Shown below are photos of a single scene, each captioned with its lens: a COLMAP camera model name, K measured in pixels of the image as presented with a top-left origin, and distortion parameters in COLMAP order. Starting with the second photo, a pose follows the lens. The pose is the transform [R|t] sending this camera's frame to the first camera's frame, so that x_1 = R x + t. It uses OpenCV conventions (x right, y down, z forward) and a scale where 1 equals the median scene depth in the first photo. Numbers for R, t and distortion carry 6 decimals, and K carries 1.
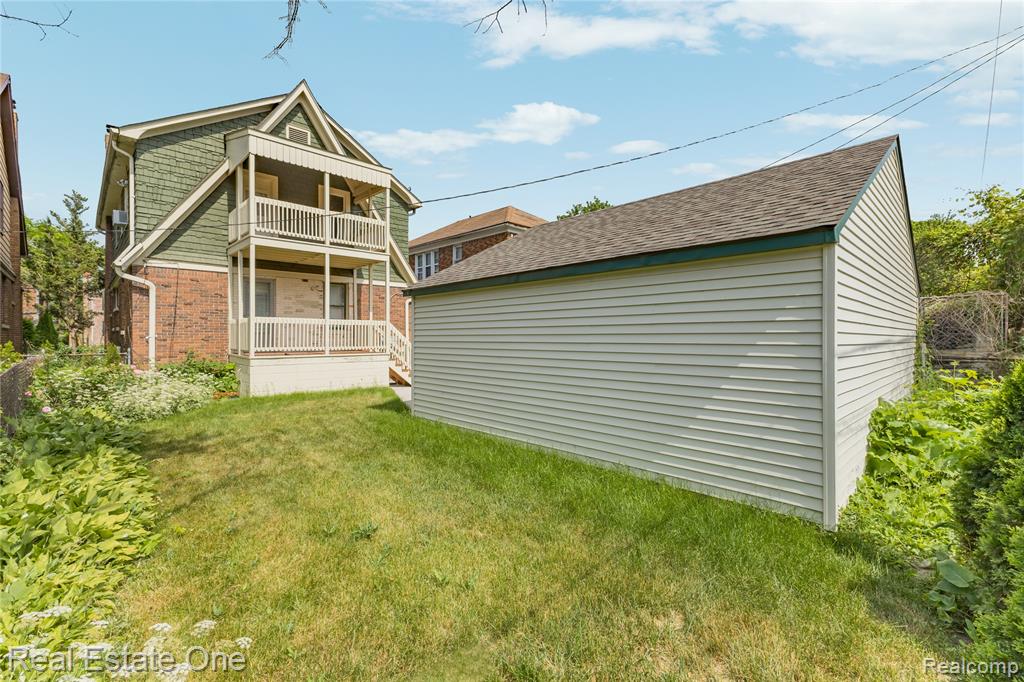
lens RADIAL K [[446.7, 0, 513.0], [0, 446.7, 337.2], [0, 0, 1]] dist [0.010291, 0.000200]
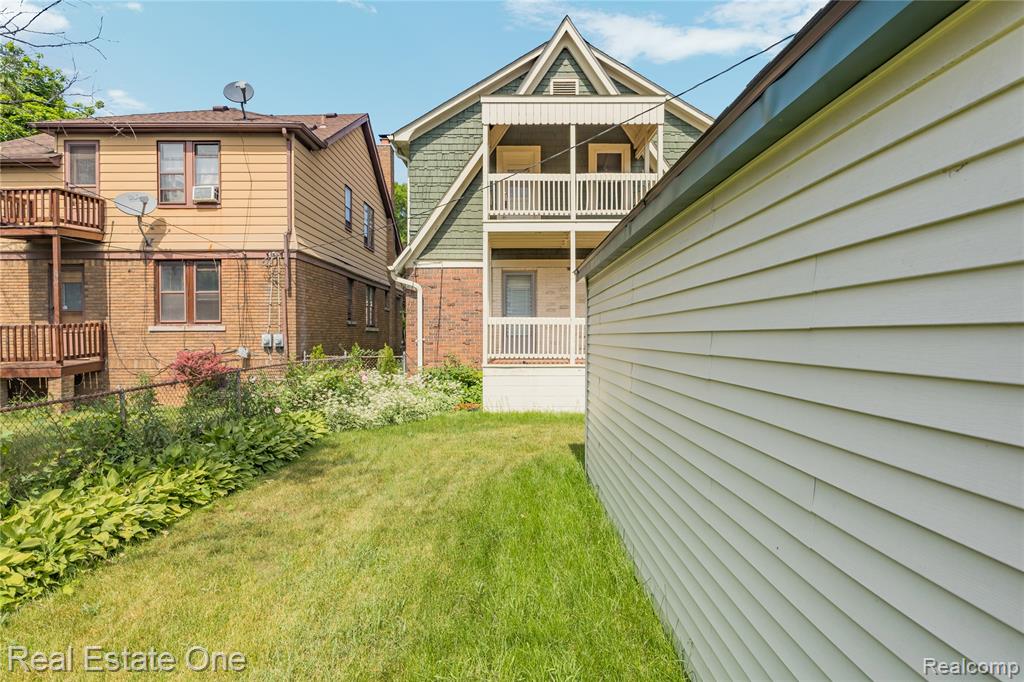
lens RADIAL K [[556.8, 0, 514.2], [0, 556.8, 338.1], [0, 0, 1]] dist [-0.001897, -0.003264]
pose [[0.720189, 0.003527, -0.693769, 0.168981], [0.000651, 0.999983, 0.005760, -0.011117], [0.693778, -0.004600, 0.720174, 0.252533]]
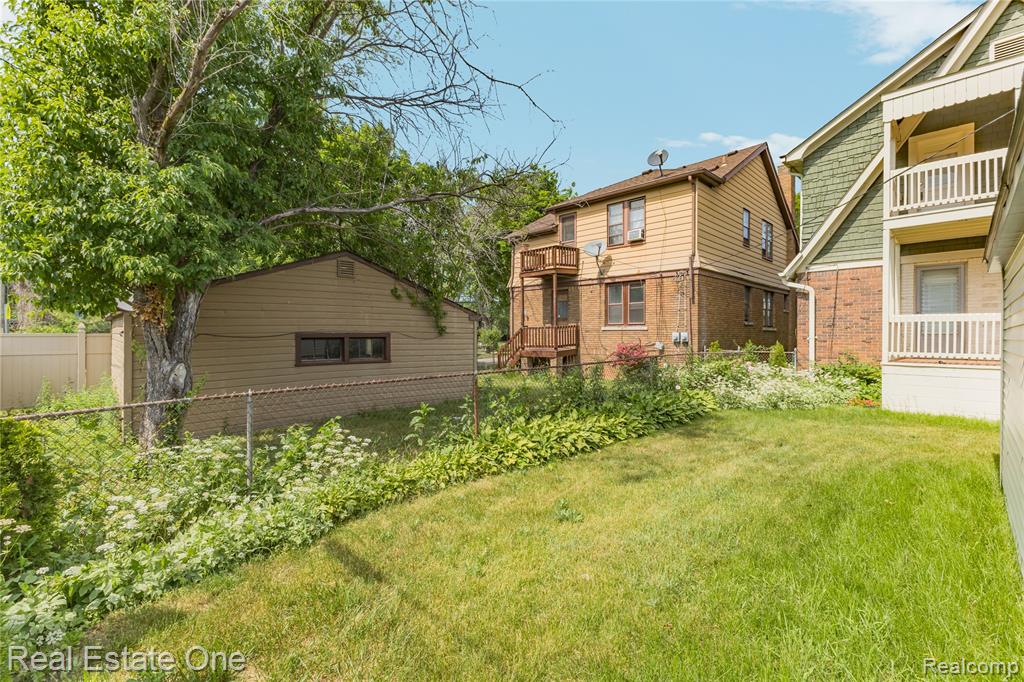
lens RADIAL K [[446.7, 0, 513.0], [0, 446.7, 337.2], [0, 0, 1]] dist [0.010291, 0.000200]
pose [[0.013208, 0.006144, -0.999894, 0.234973], [-0.004463, 0.999972, 0.006086, -0.005421], [0.999903, 0.004382, 0.013235, 0.256679]]
